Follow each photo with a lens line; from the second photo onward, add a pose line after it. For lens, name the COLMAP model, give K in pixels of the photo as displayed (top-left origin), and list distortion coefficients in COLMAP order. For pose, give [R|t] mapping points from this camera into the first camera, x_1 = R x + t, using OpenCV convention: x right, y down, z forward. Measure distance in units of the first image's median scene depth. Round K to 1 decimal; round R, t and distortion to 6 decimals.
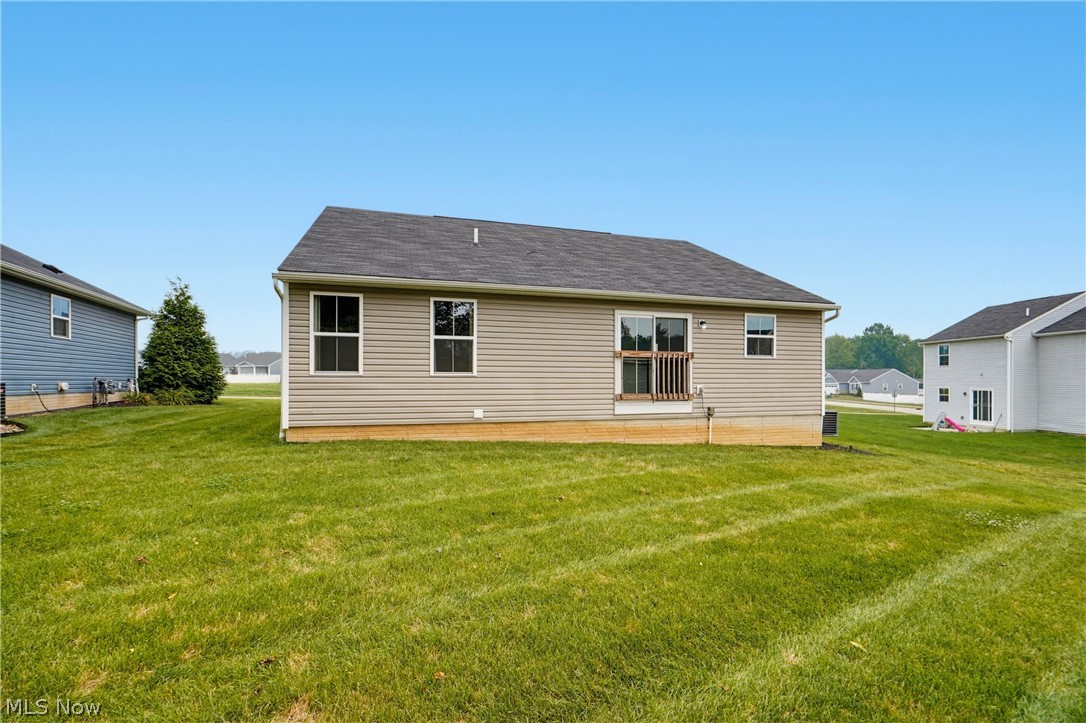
lens RADIAL K [[494.1, 0, 543.3], [0, 494.1, 373.0], [0, 0, 1]] dist [-0.003010, 0.000480]
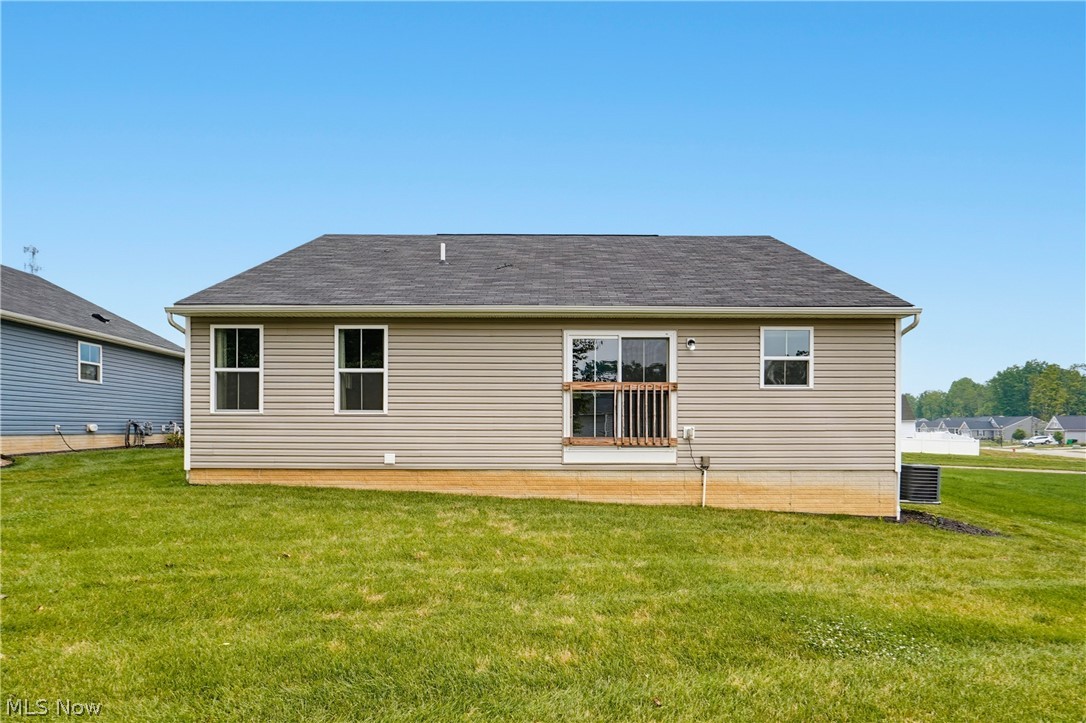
lens RADIAL K [[584.3, 0, 542.4], [0, 584.3, 421.2], [0, 0, 1]] dist [0.000213, 0.000581]
pose [[0.955470, -0.001476, -0.295086, 0.372179], [0.002533, 0.999992, 0.003199, 0.013330], [0.295079, -0.003804, 0.955465, 0.097737]]
